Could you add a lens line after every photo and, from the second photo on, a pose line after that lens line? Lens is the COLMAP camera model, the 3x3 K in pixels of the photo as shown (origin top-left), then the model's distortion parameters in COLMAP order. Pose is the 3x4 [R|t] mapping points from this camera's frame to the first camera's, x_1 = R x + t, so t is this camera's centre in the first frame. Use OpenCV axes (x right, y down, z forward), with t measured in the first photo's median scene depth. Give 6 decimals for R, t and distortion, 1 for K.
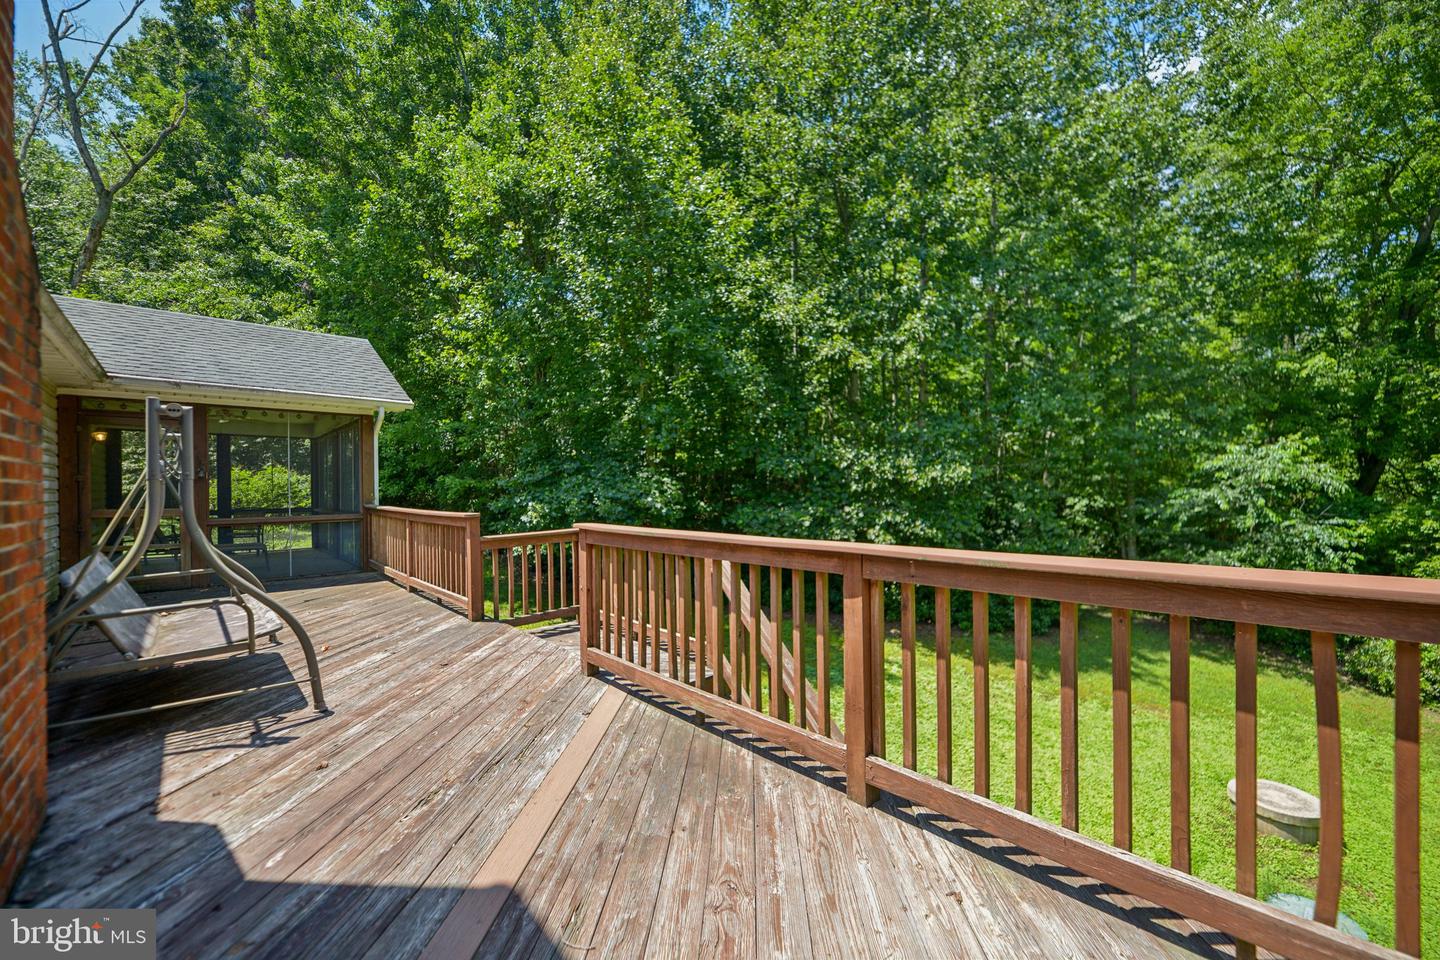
lens RADIAL K [[587.6, 0, 731.6], [0, 587.6, 484.7], [0, 0, 1]] dist [0.000574, -0.000214]
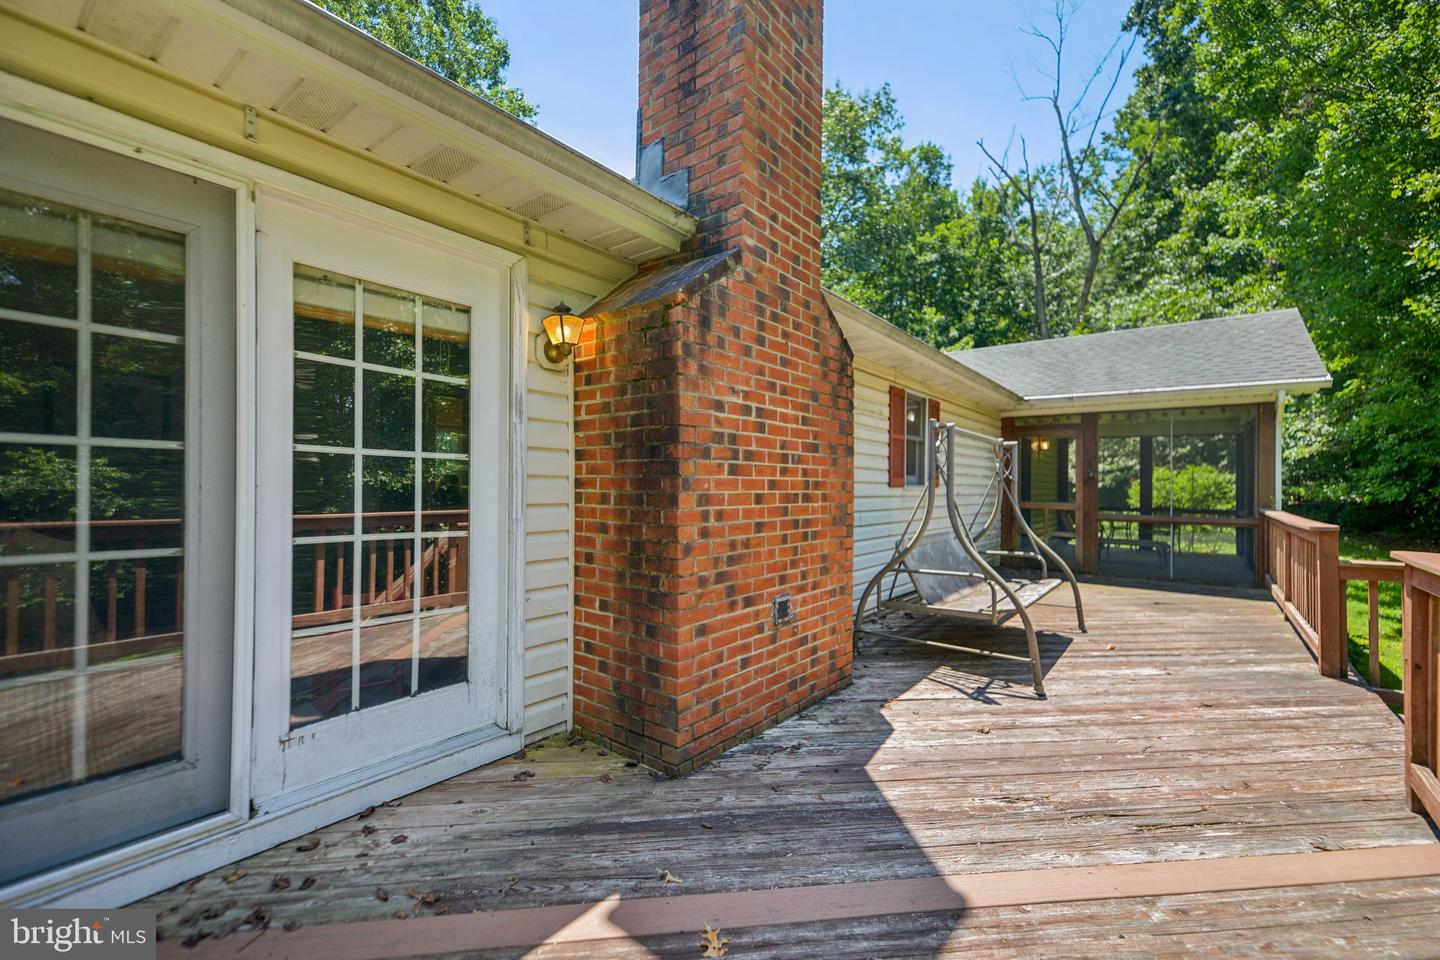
lens RADIAL K [[591.8, 0, 720.0], [0, 591.8, 480.0], [0, 0, 1]] dist [0.028031, 0.000000]
pose [[0.171452, 0.001070, -0.985192, 0.207927], [-0.008500, 0.999964, -0.000393, -0.000344], [0.985156, 0.008441, 0.171455, 0.174724]]
